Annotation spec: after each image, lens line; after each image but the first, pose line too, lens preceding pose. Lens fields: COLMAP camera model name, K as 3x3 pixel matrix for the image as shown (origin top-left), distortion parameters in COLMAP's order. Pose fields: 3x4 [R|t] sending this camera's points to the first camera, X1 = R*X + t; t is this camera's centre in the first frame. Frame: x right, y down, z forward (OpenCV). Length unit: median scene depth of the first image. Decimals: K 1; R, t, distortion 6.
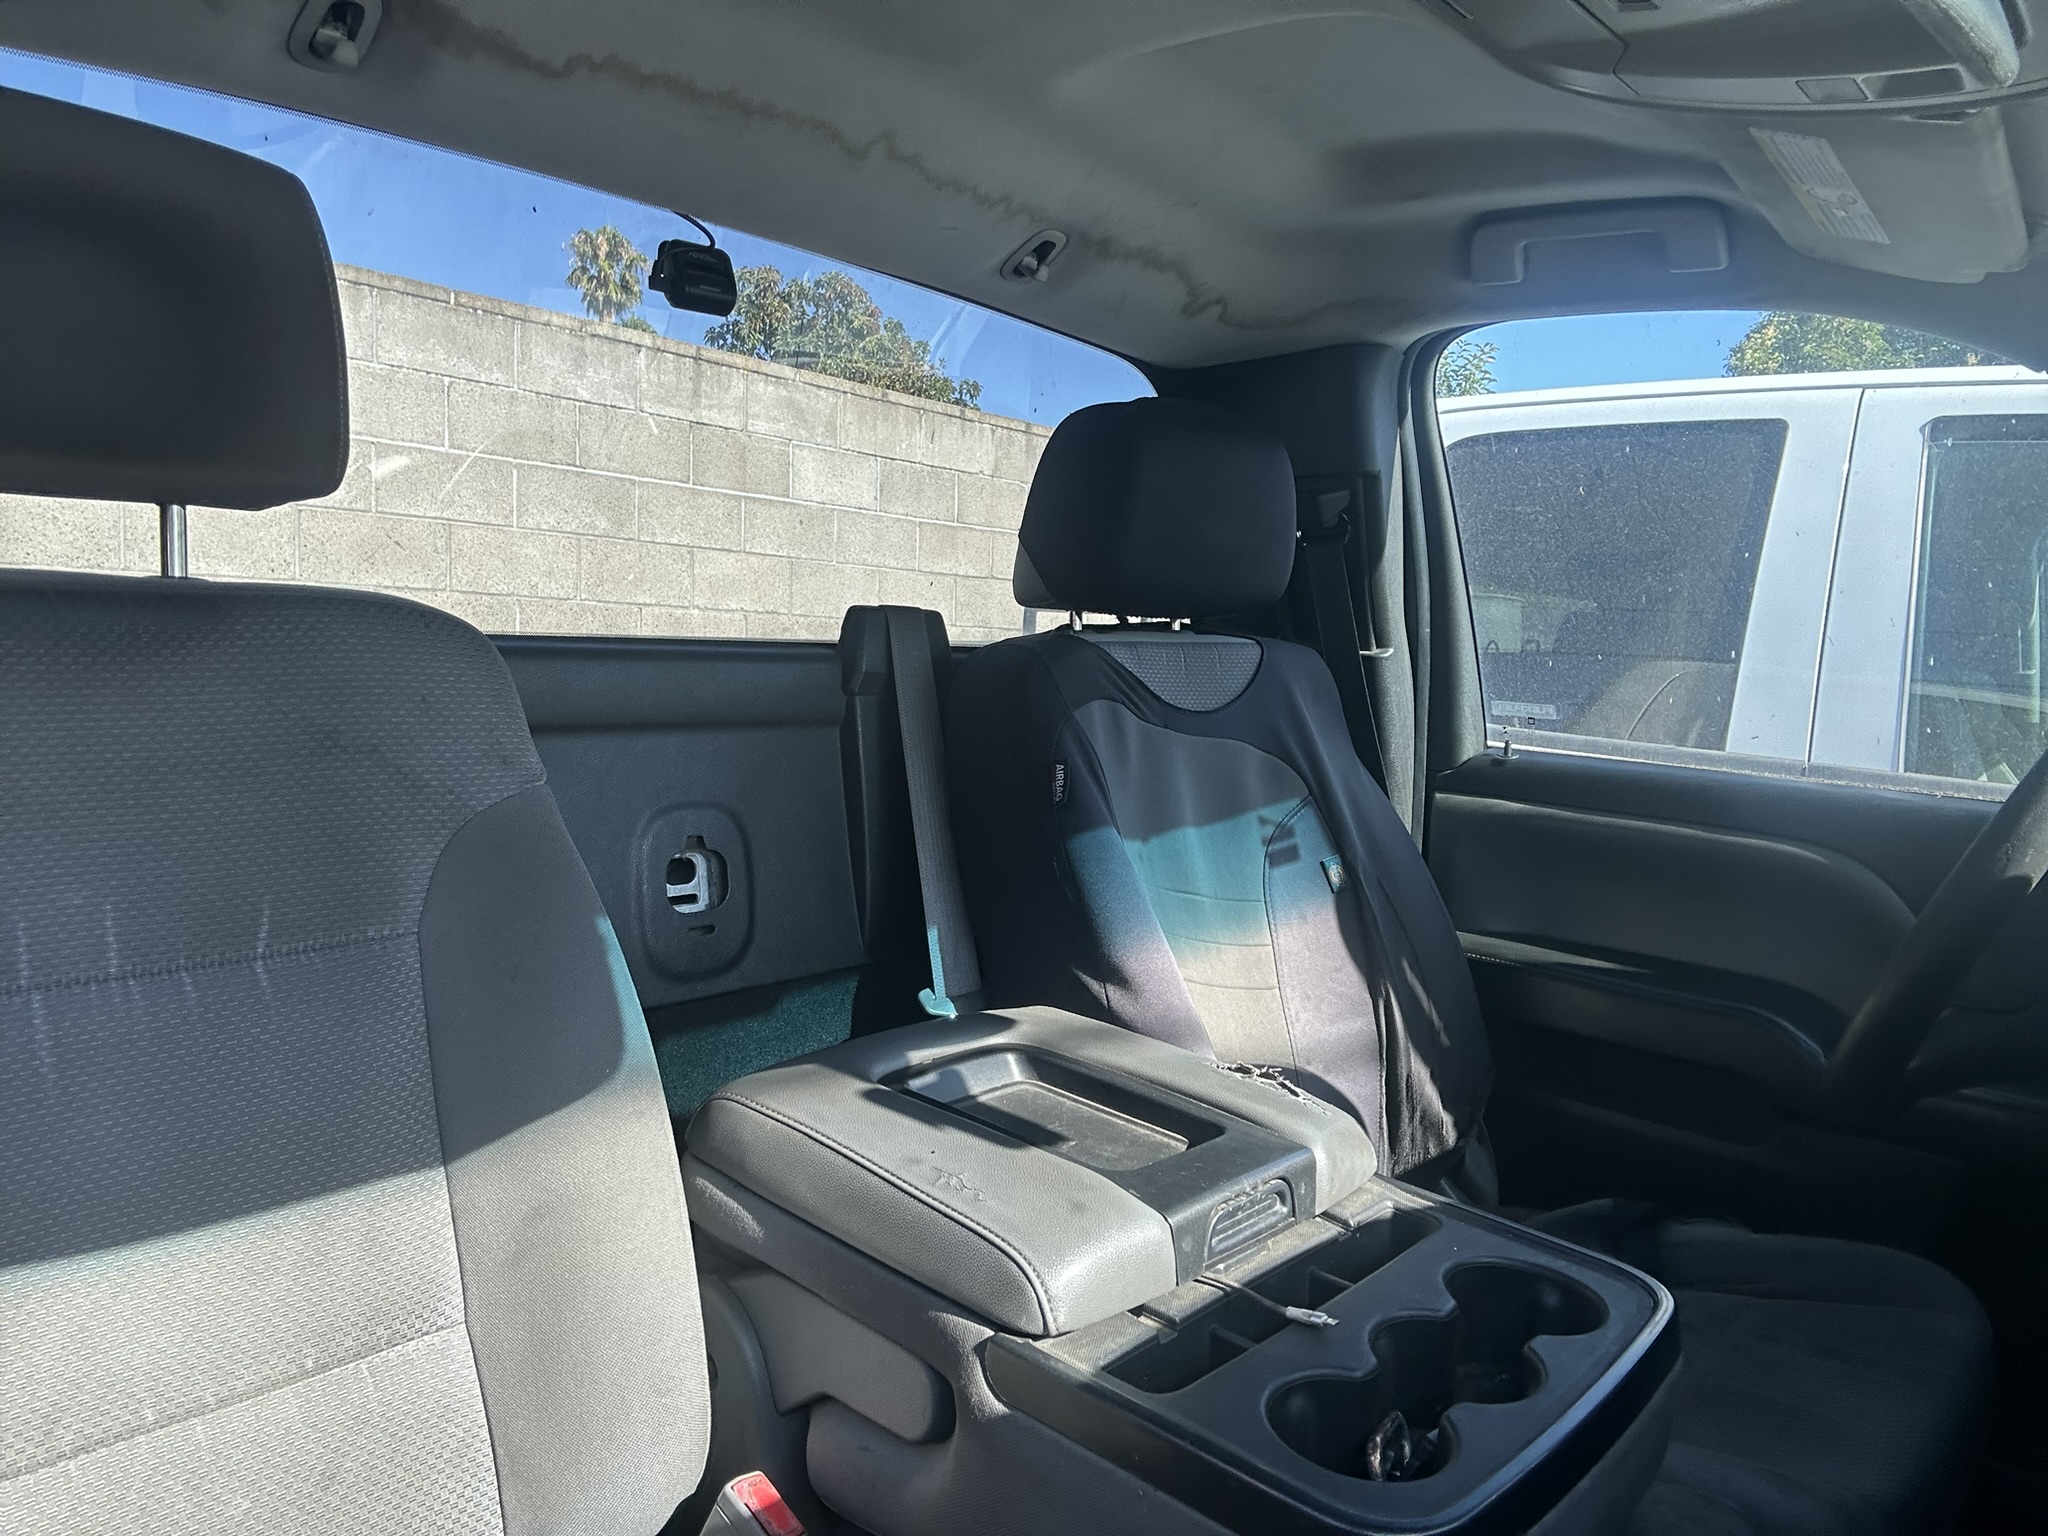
lens RADIAL K [[1384.1, 0, 1022.6], [0, 1384.1, 766.4], [0, 0, 1]] dist [0.075766, -0.093908]
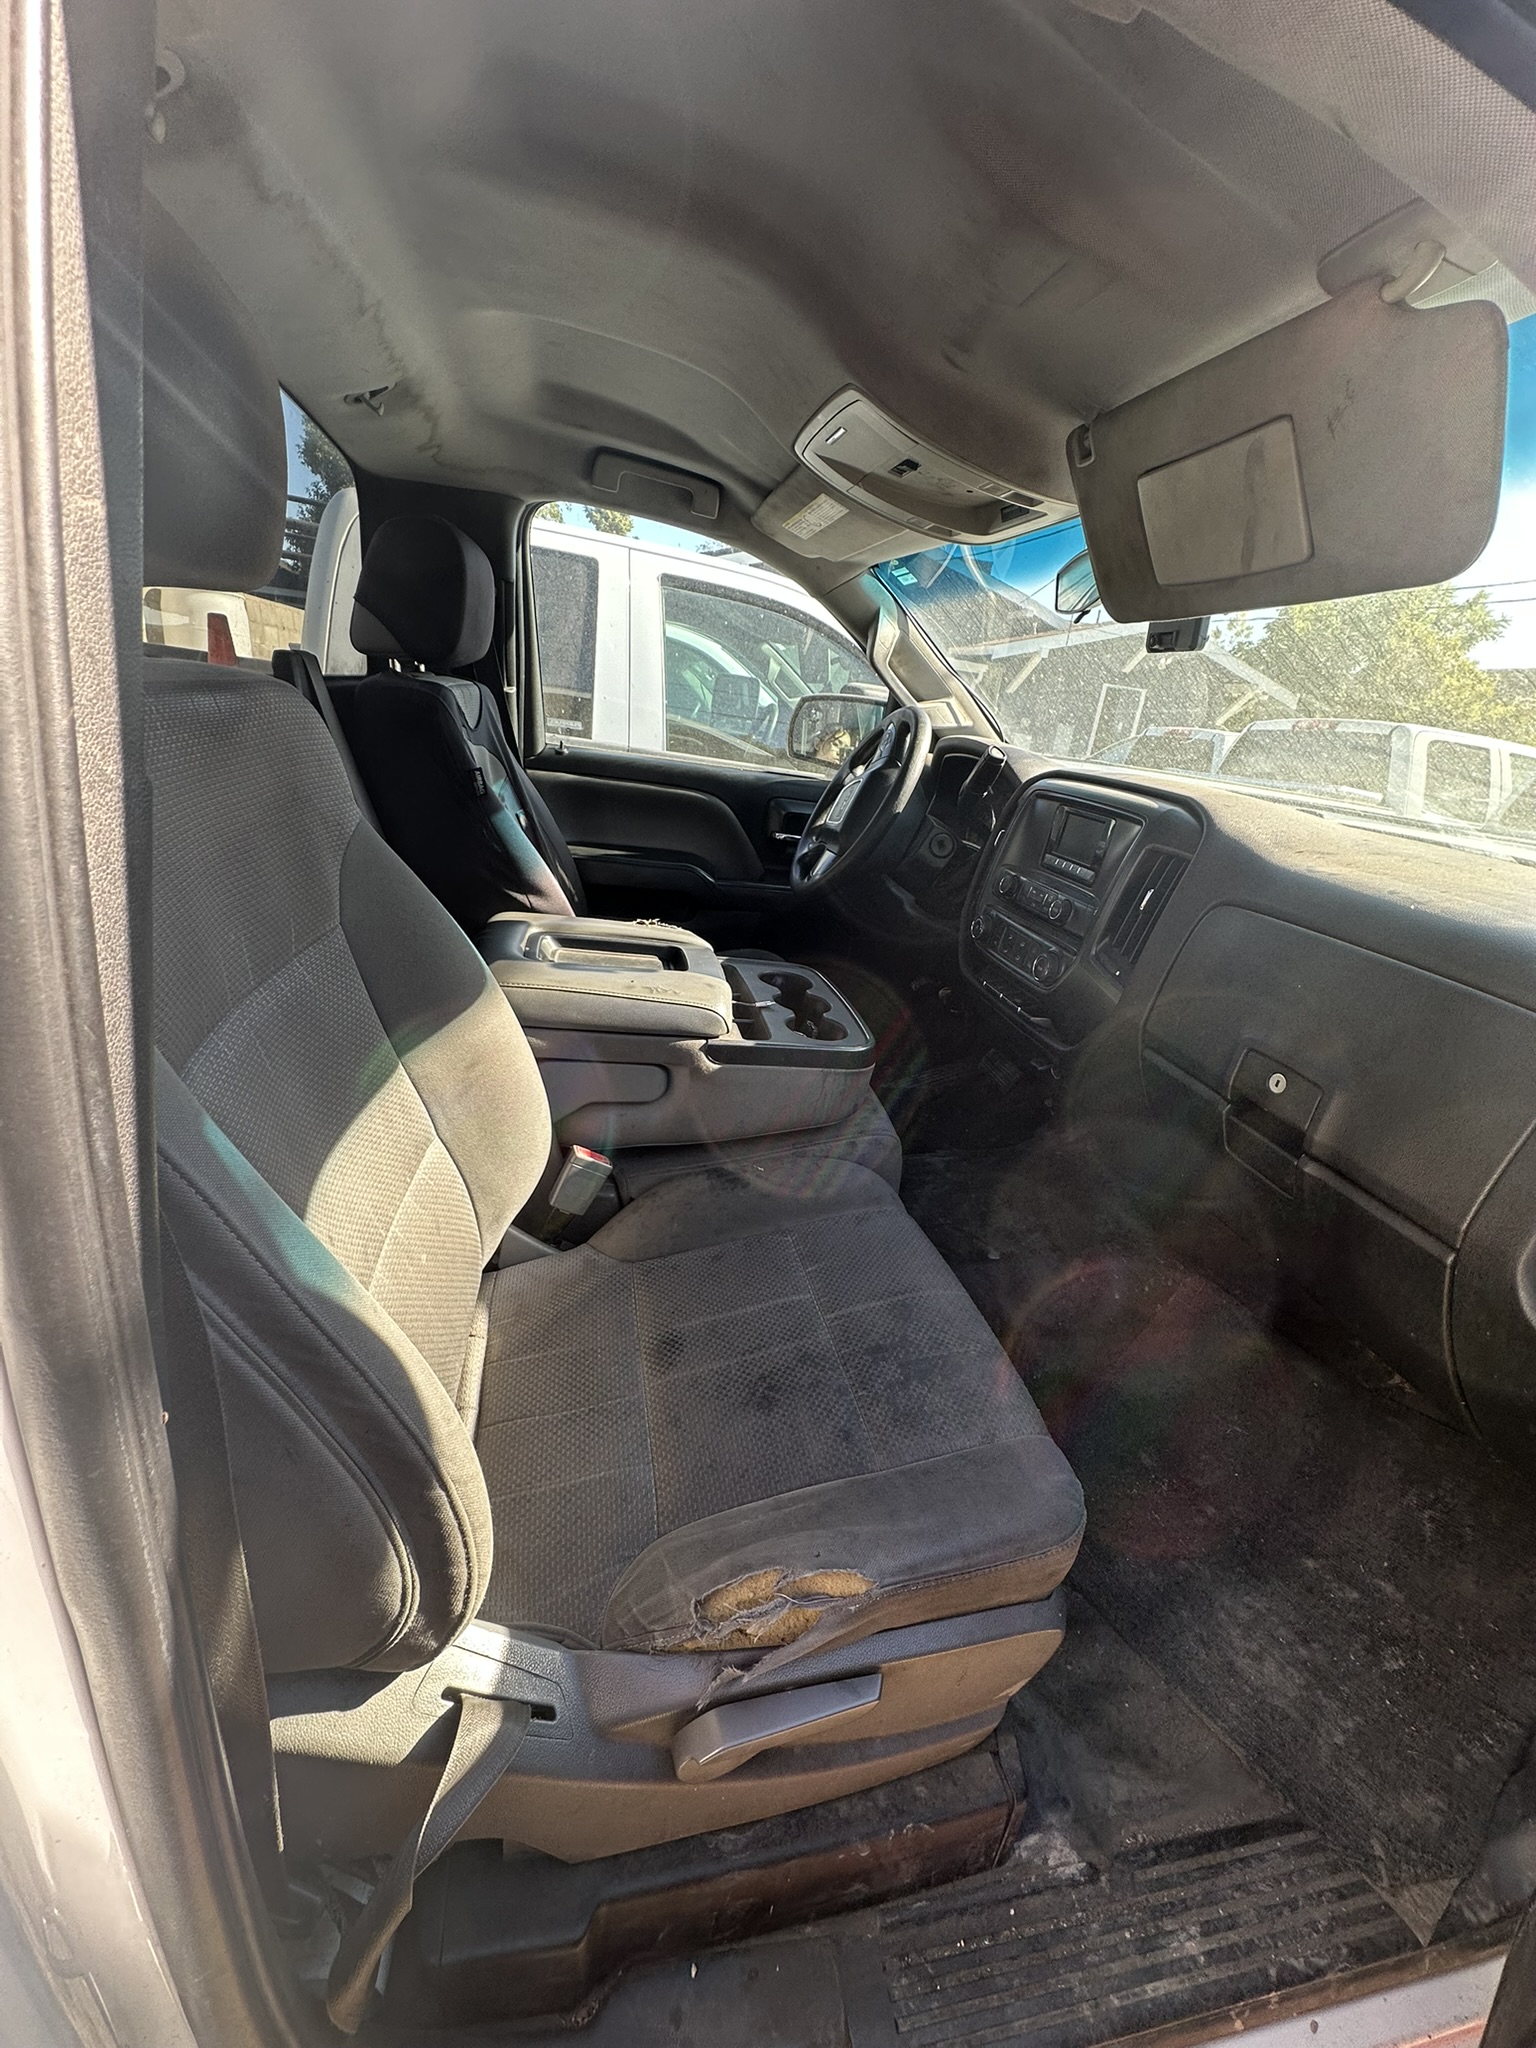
lens RADIAL K [[823.6, 0, 768.7], [0, 823.6, 1019.5], [0, 0, 1]] dist [-0.001957, 0.000724]
pose [[0.580011, -0.265748, 0.770042, -0.534198], [-0.019659, 0.940449, 0.339365, -0.055873], [-0.814371, -0.211973, 0.540247, 0.083424]]
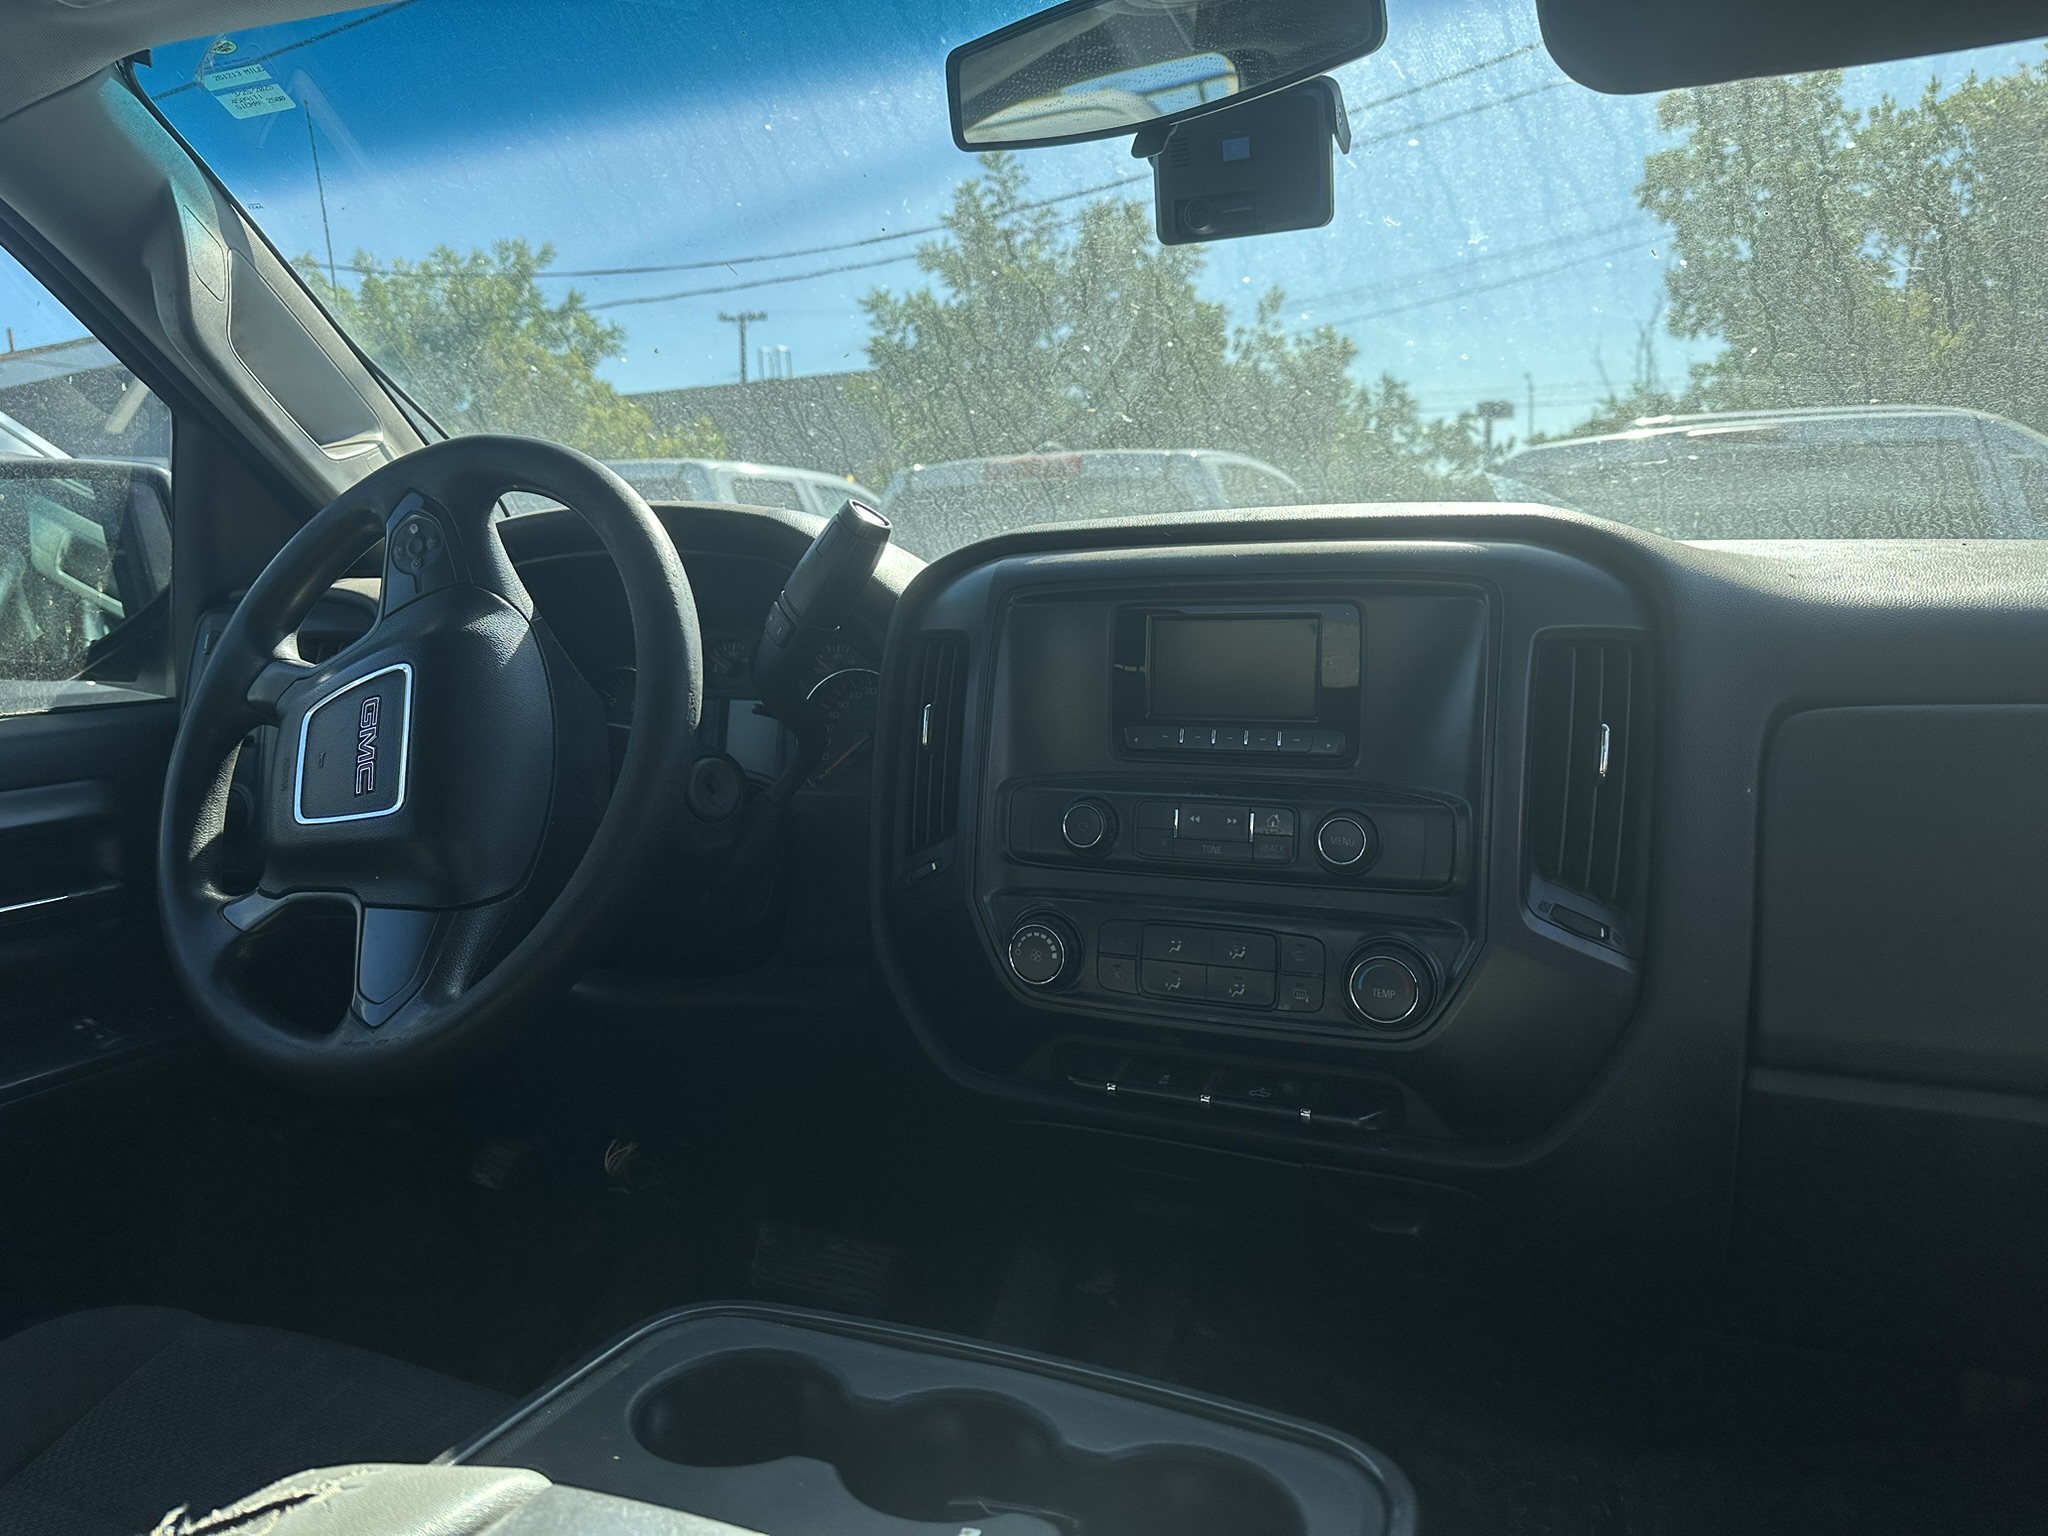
lens RADIAL K [[1452.6, 0, 1007.6], [0, 1452.6, 765.2], [0, 0, 1]] dist [0.063395, -0.090054]
pose [[-0.322317, -0.169726, 0.931292, -0.193230], [0.109541, 0.970499, 0.214784, -0.051520], [-0.940272, 0.171243, -0.294217, 0.601560]]
